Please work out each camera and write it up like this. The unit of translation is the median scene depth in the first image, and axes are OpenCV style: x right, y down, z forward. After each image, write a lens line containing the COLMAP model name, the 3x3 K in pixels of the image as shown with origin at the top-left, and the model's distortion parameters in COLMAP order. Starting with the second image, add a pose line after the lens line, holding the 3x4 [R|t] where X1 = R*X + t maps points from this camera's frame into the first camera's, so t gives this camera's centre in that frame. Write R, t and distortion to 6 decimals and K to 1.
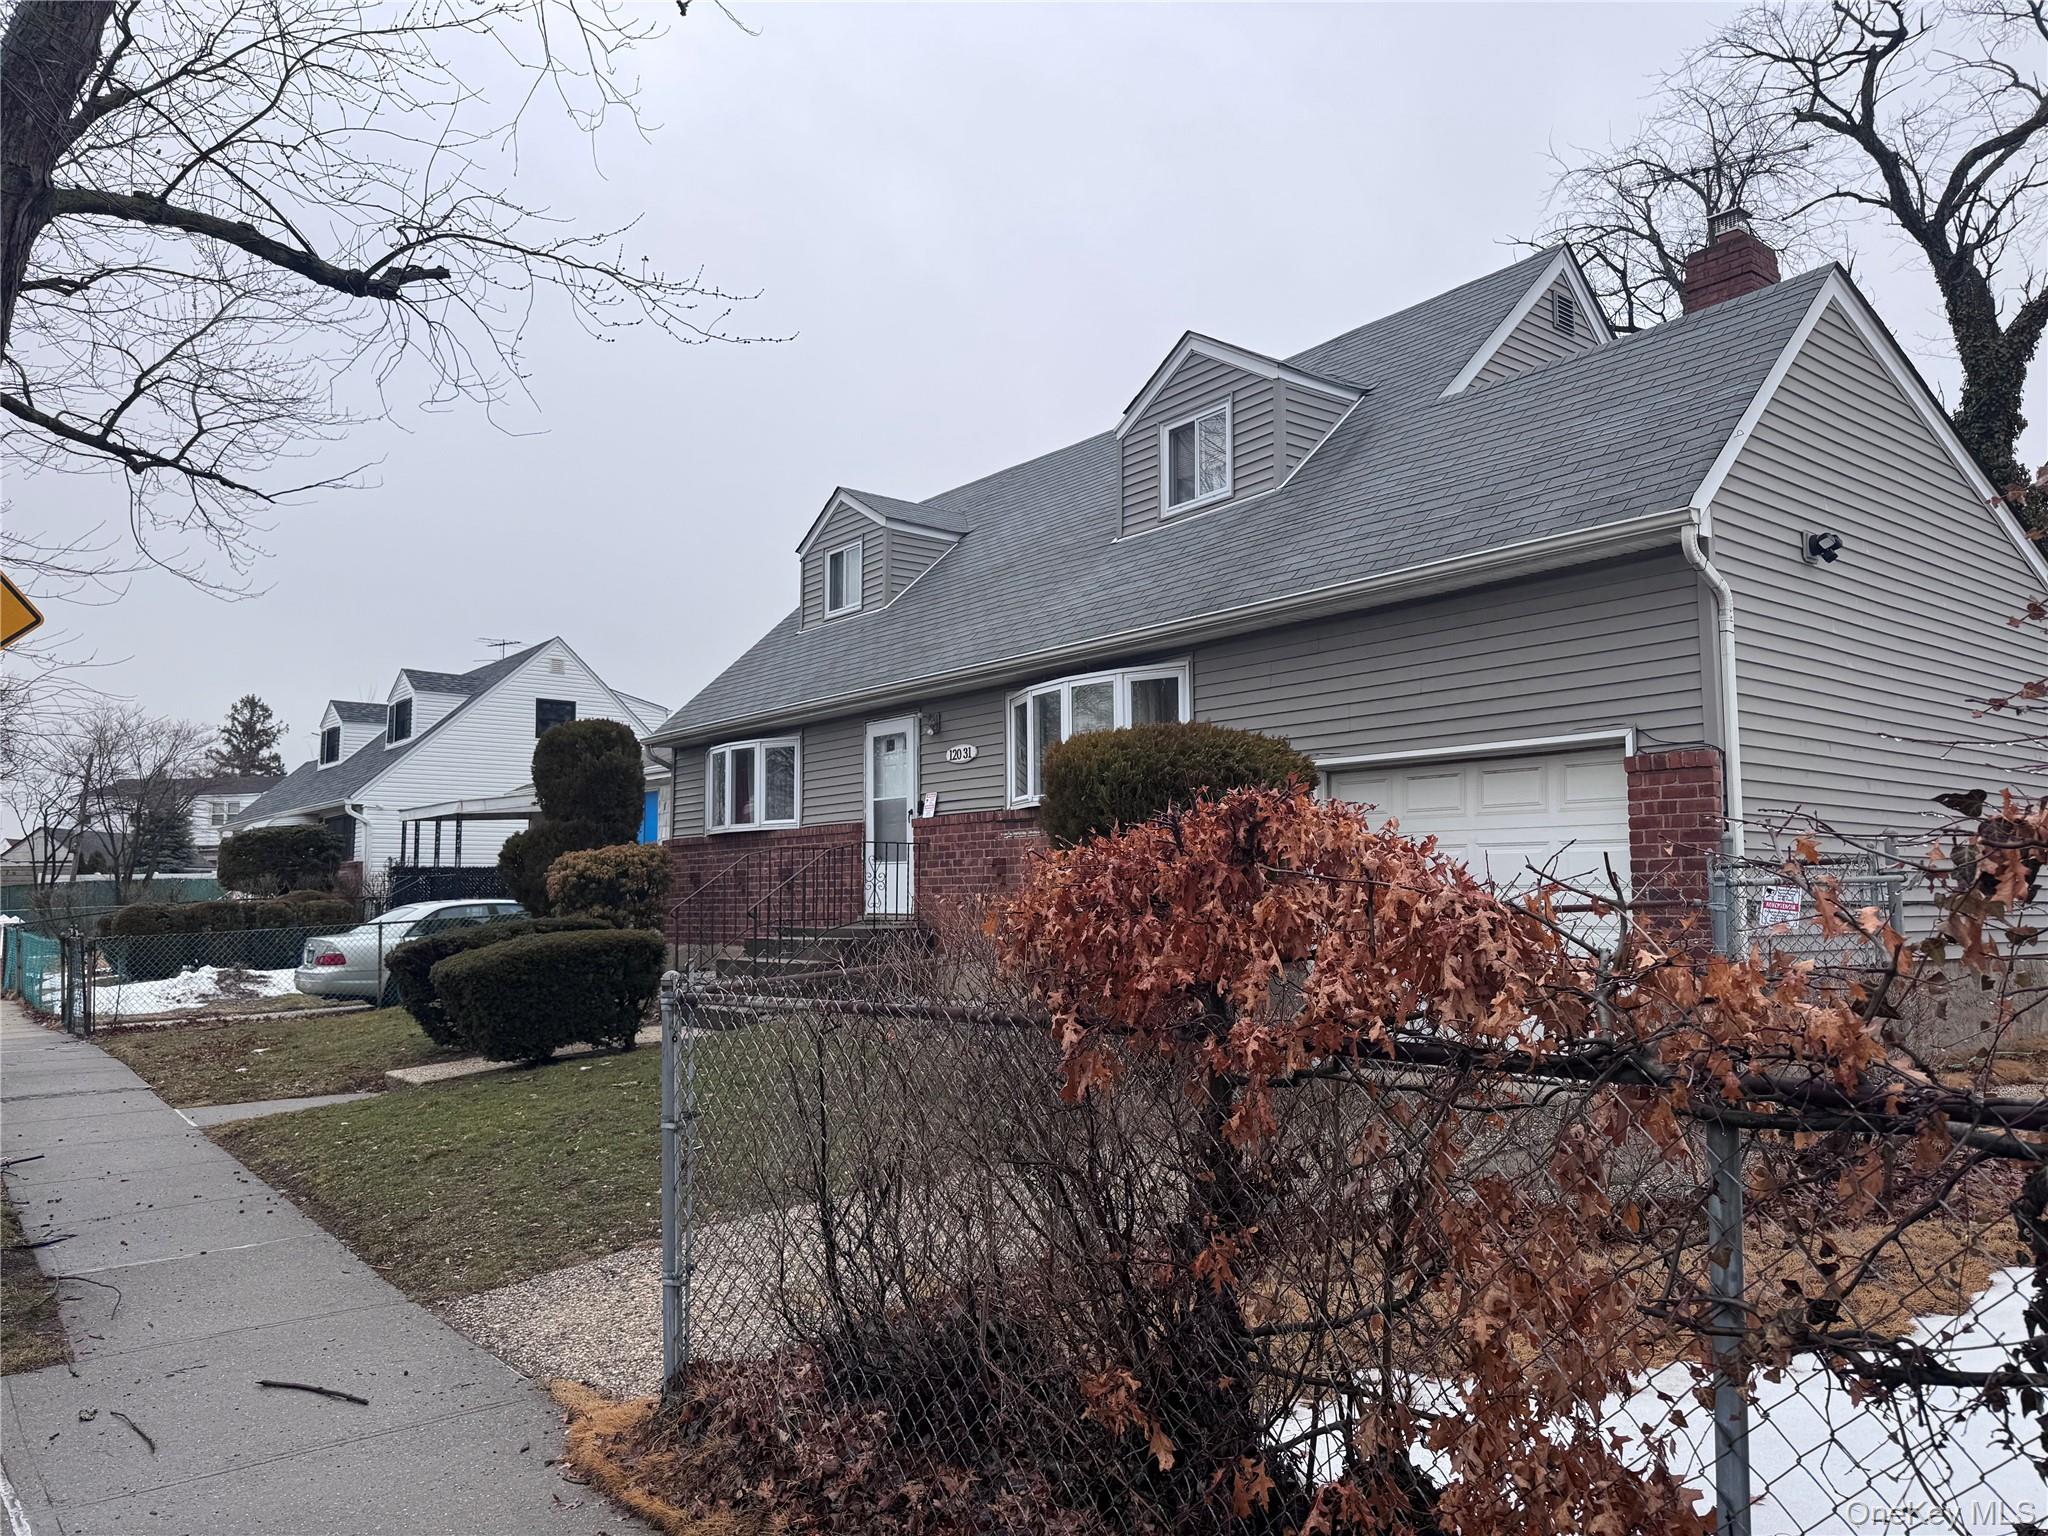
lens RADIAL K [[1434.0, 0, 1036.6], [0, 1434.0, 770.9], [0, 0, 1]] dist [0.009274, -0.024896]
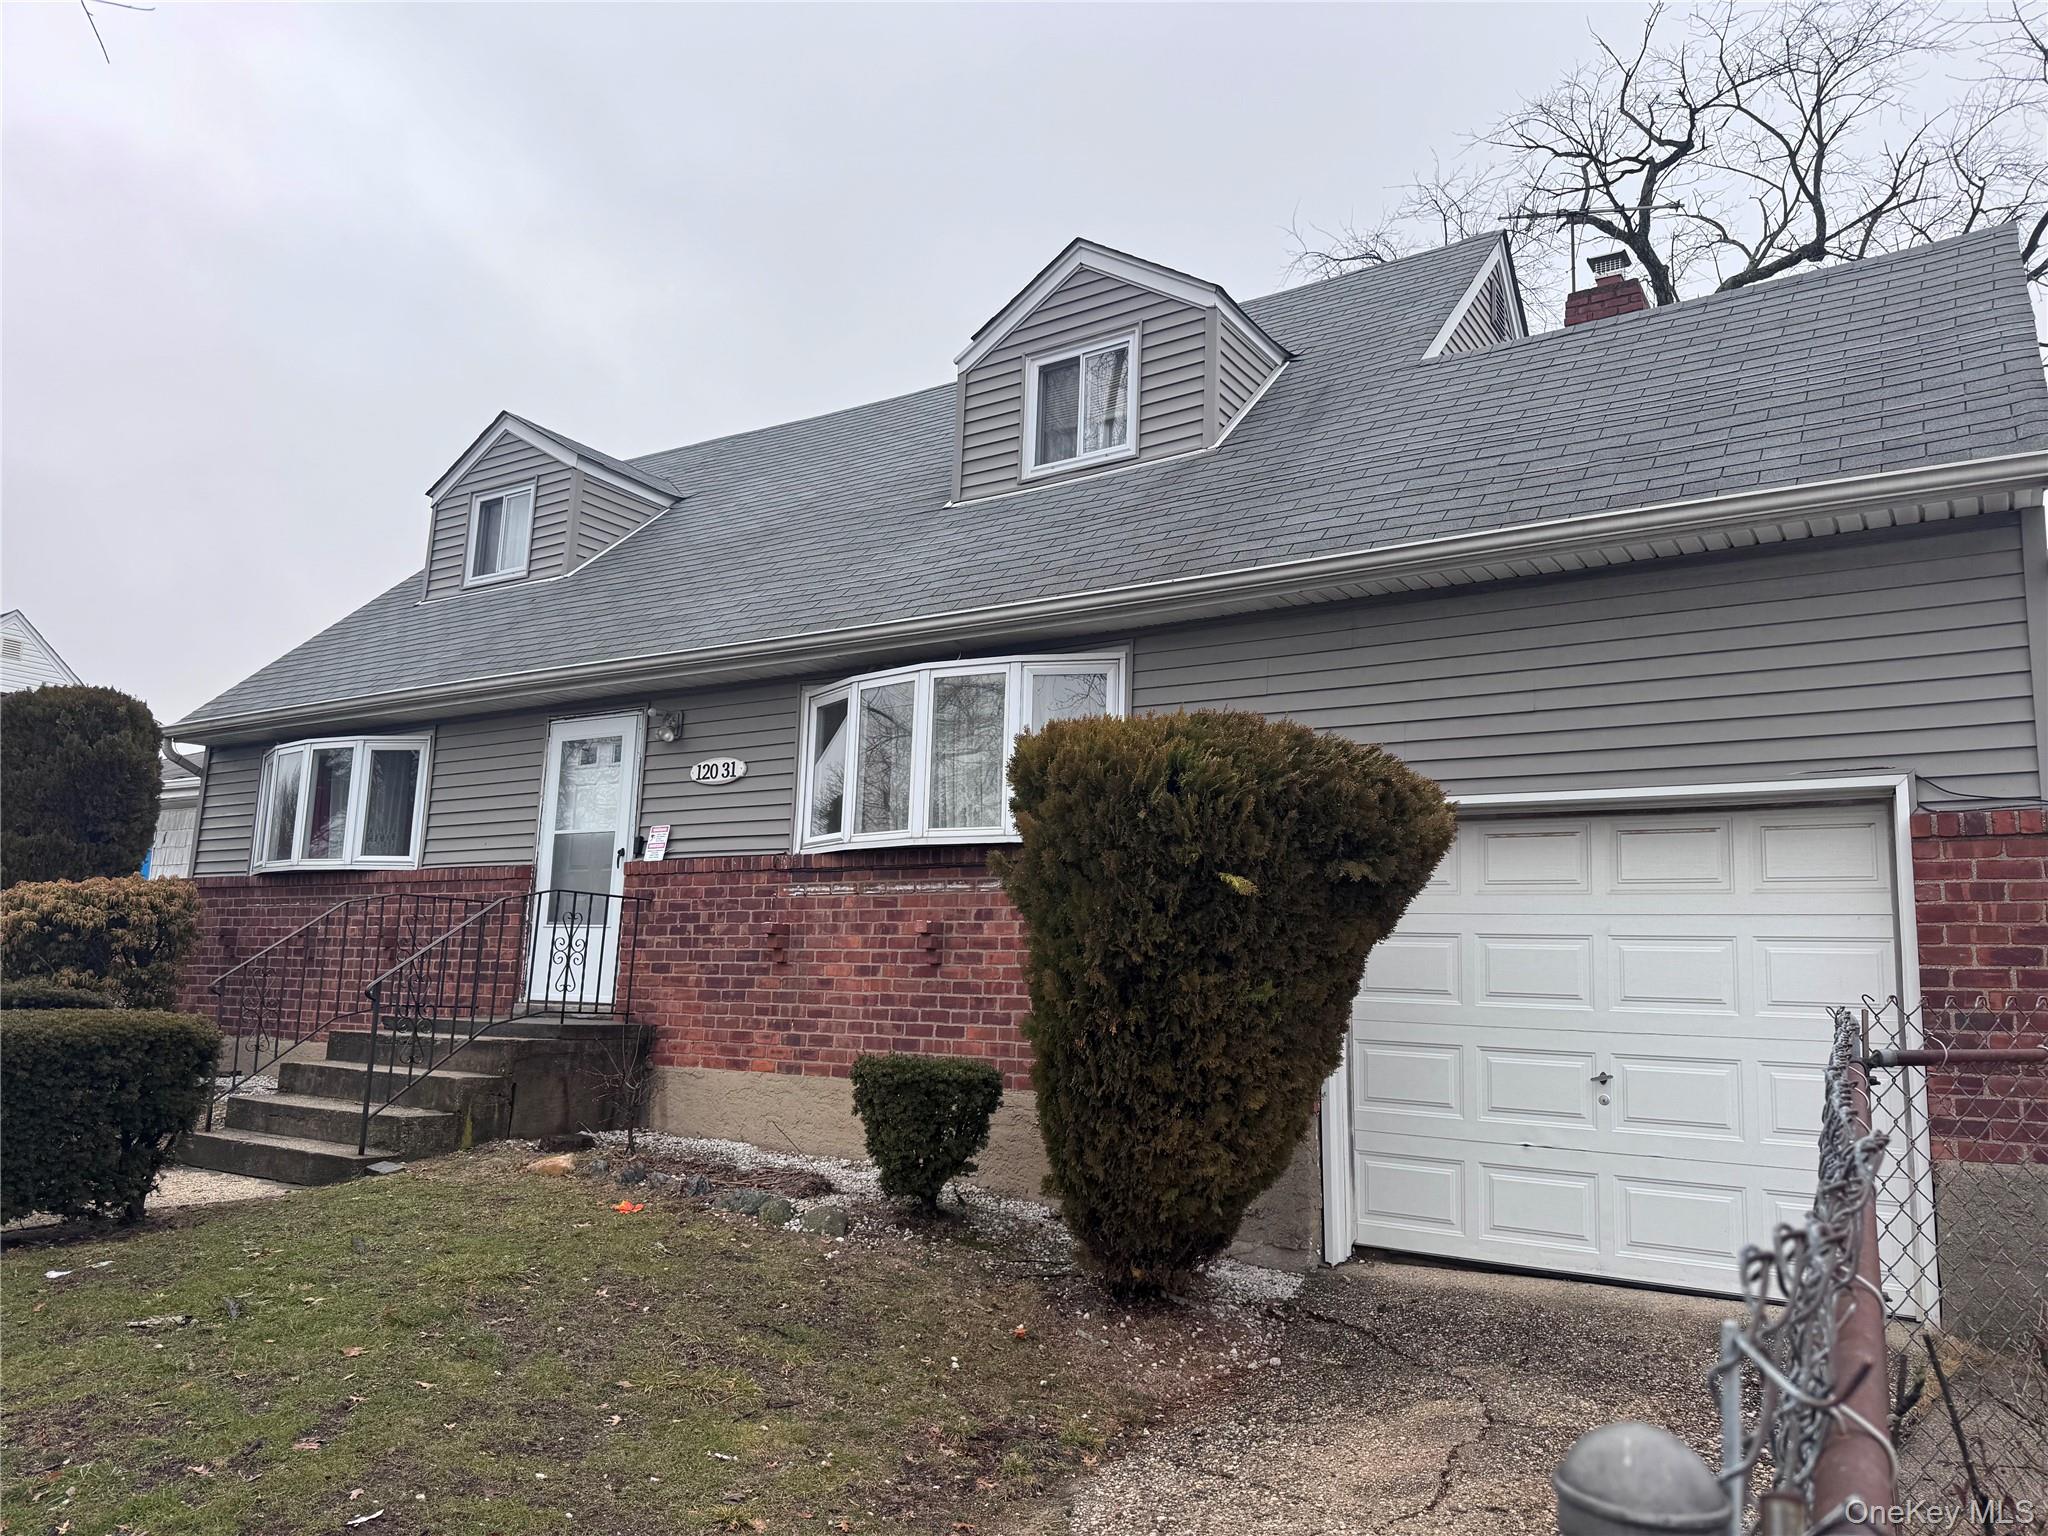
lens RADIAL K [[1434.0, 0, 1023.0], [0, 1434.0, 762.3], [0, 0, 1]] dist [0.009274, -0.024896]
pose [[0.946728, 0.092660, 0.308415, -0.116706], [-0.068948, 0.993825, -0.086938, 0.031004], [-0.314566, 0.061042, 0.947271, 0.280856]]
